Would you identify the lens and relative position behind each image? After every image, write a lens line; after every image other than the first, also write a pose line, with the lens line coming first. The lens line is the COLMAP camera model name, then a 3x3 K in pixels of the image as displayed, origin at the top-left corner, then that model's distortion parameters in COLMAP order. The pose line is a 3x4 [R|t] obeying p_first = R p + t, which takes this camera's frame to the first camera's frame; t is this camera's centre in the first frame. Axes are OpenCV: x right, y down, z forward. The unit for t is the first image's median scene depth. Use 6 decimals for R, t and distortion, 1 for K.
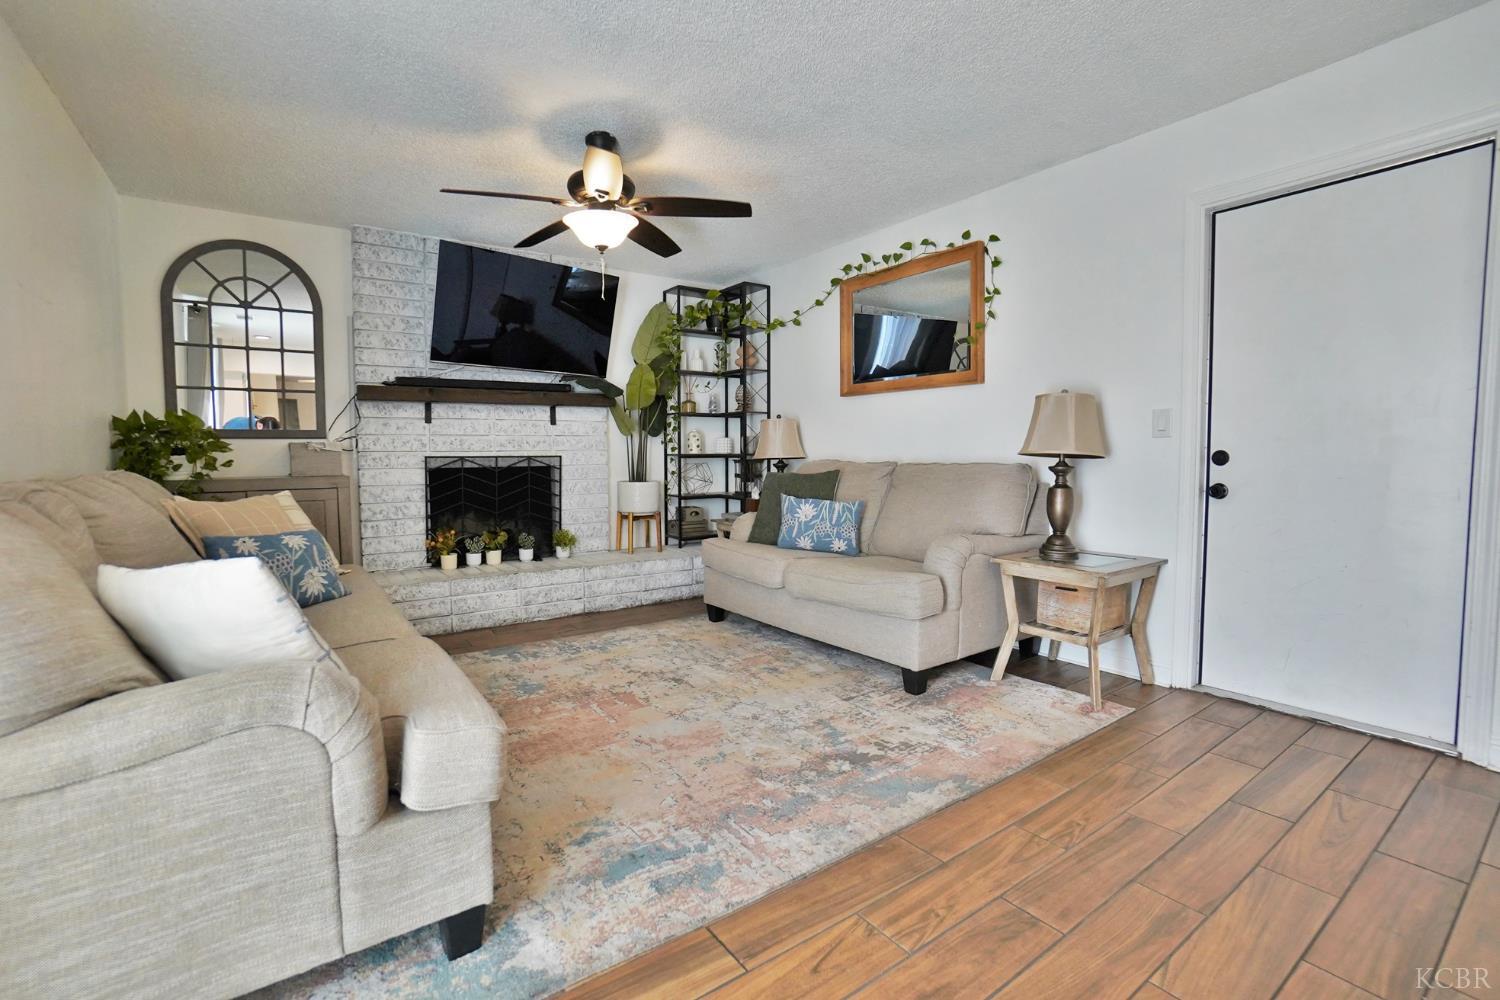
lens RADIAL K [[667.4, 0, 734.2], [0, 667.4, 490.3], [0, 0, 1]] dist [-0.063039, 0.024675]
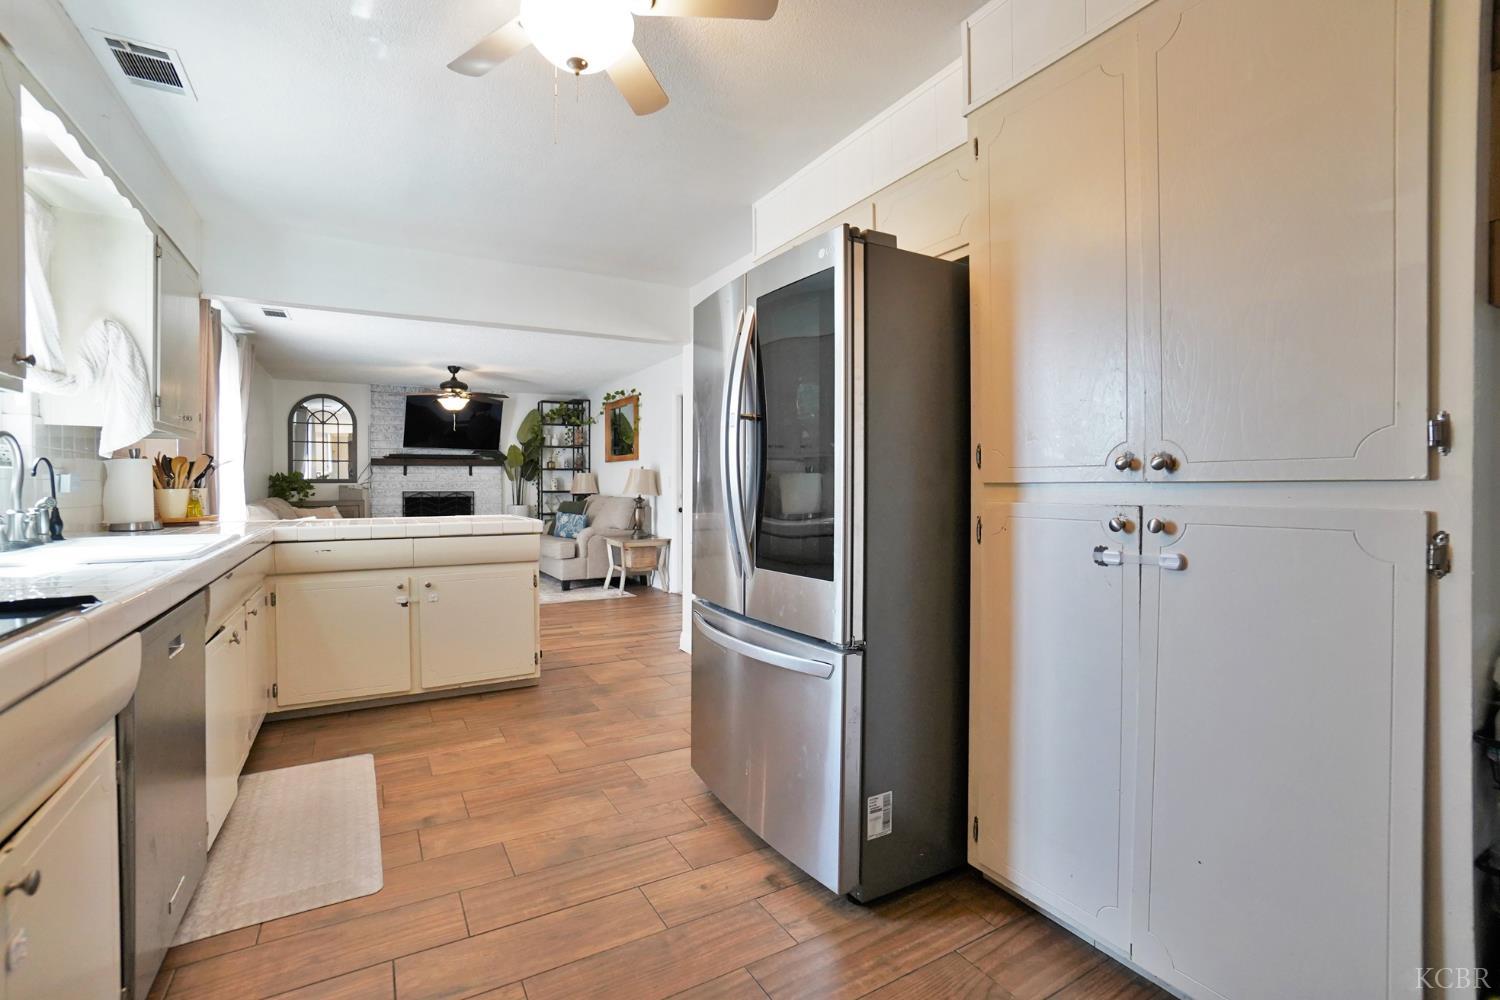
lens RADIAL K [[667.4, 0, 734.2], [0, 667.4, 490.3], [0, 0, 1]] dist [-0.063039, 0.024675]
pose [[0.995279, 0.006821, -0.096816, 0.862029], [-0.011323, 0.998876, -0.046026, 0.031551], [0.096393, 0.046904, 0.994238, -1.073563]]
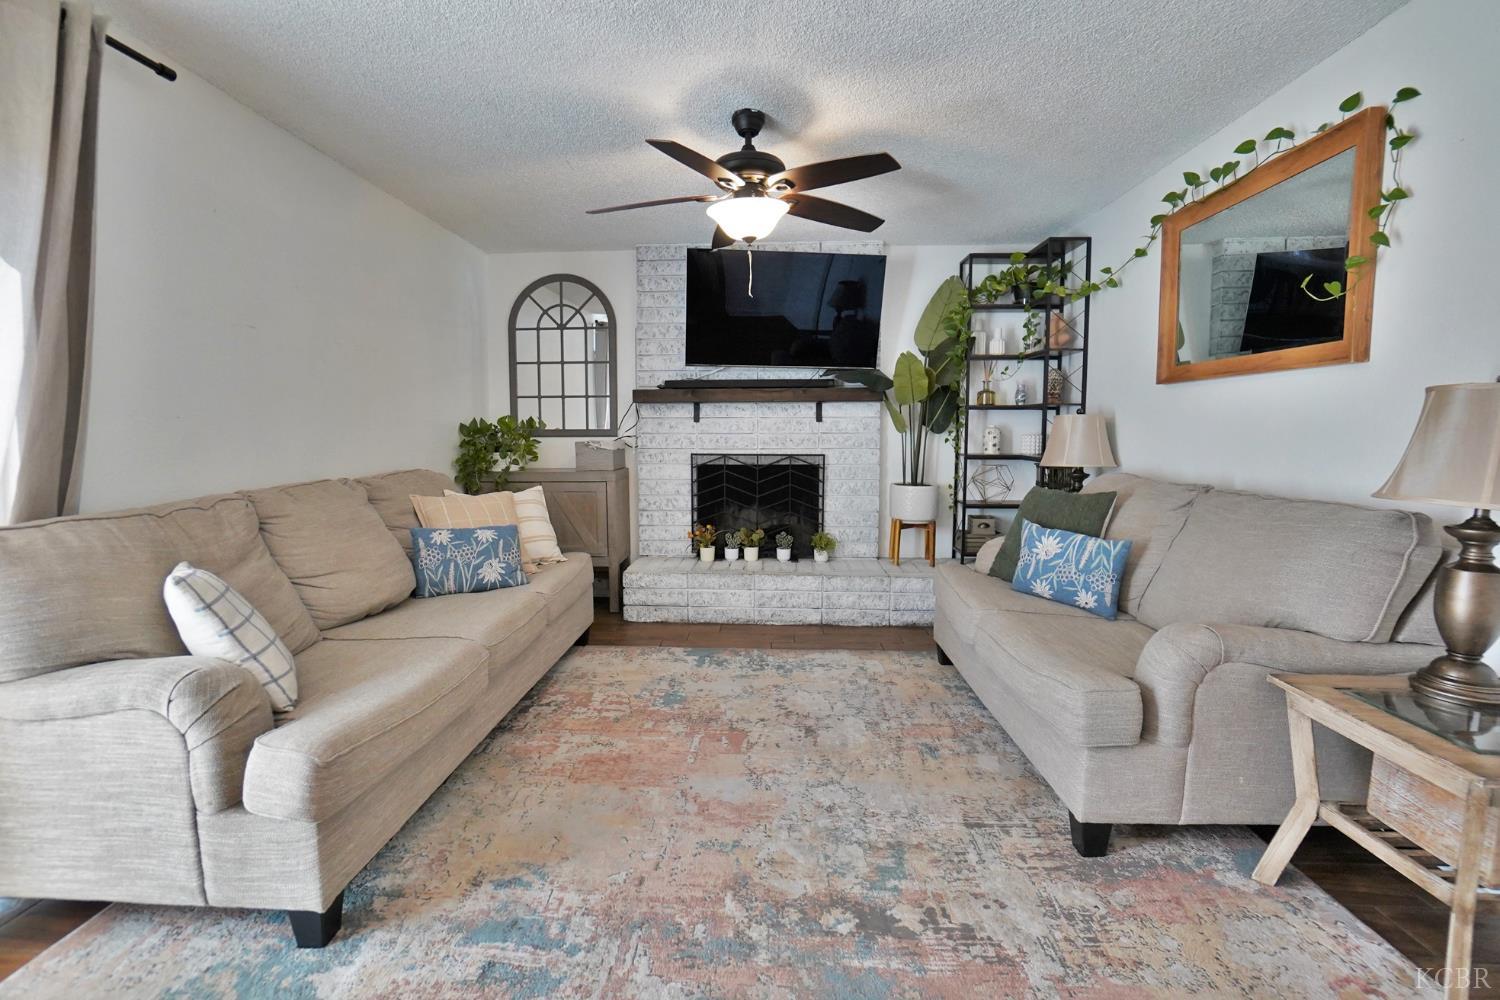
lens RADIAL K [[667.4, 0, 734.2], [0, 667.4, 490.3], [0, 0, 1]] dist [-0.063039, 0.024675]
pose [[0.786987, 0.061883, -0.613858, 0.282204], [-0.040009, 0.997982, 0.049315, -0.053811], [0.615670, -0.014251, 0.787875, 0.212609]]
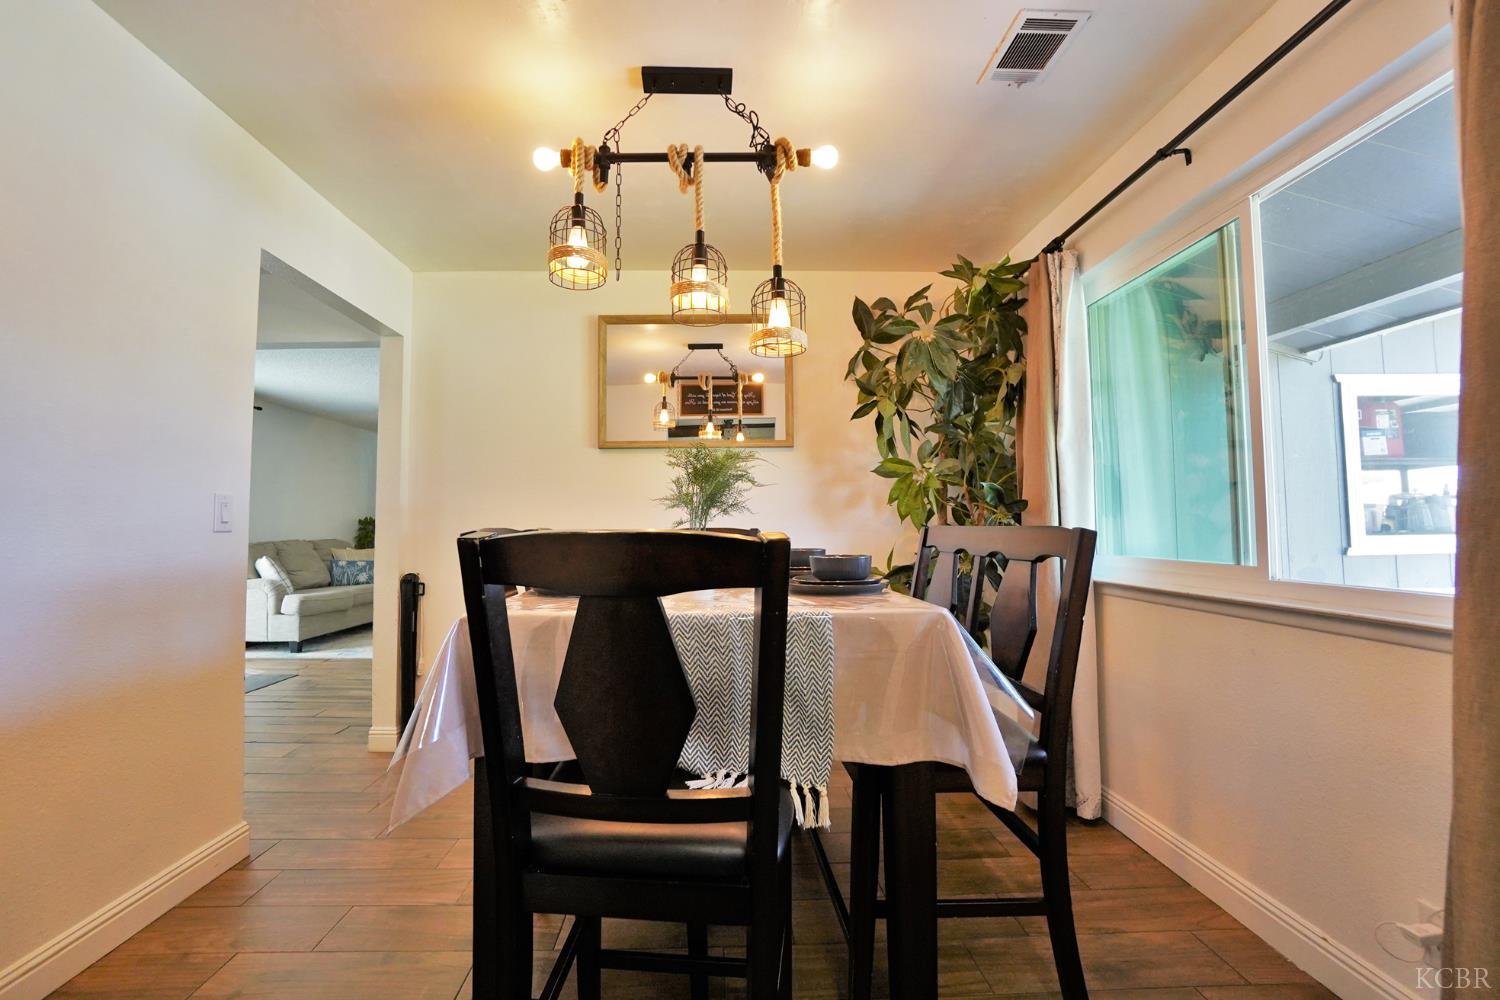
lens RADIAL K [[667.4, 0, 734.2], [0, 667.4, 490.3], [0, 0, 1]] dist [-0.063039, 0.024675]
pose [[0.836429, -0.029007, -0.547308, 1.583122], [-0.030399, 0.994606, -0.099171, -0.006148], [0.547232, 0.099587, 0.831035, -0.389657]]
